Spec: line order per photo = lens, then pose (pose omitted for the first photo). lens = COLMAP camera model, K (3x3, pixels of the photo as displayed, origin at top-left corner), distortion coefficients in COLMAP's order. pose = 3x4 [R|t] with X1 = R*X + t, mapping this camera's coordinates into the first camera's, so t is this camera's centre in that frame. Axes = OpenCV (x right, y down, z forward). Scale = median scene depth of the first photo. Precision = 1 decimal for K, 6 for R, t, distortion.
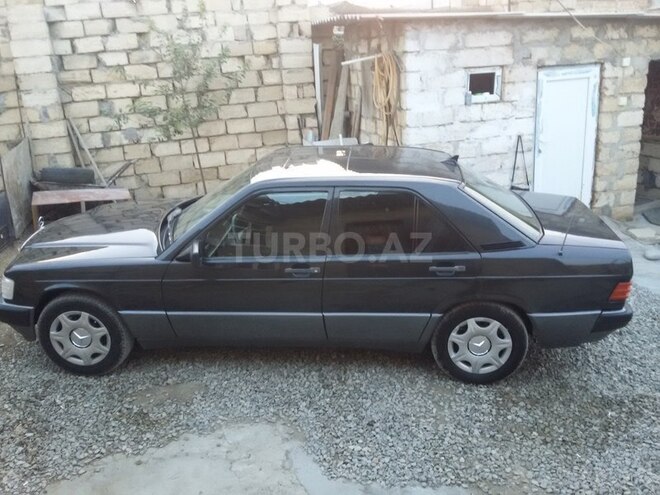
lens RADIAL K [[628.7, 0, 346.0], [0, 628.7, 246.0], [0, 0, 1]] dist [0.069135, -0.162536]
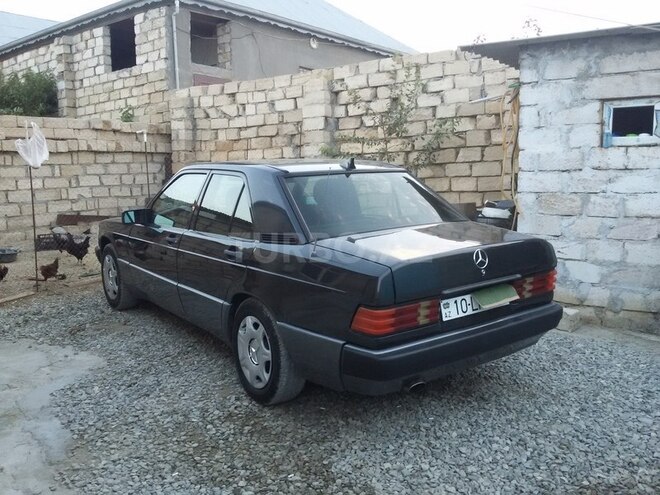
lens RADIAL K [[628.7, 0, 346.0], [0, 628.7, 246.0], [0, 0, 1]] dist [0.069135, -0.162536]
pose [[0.626137, 0.115103, -0.771170, 0.634692], [-0.265294, 0.961484, -0.071892, 0.030658], [0.733192, 0.249601, 0.632557, 0.336266]]
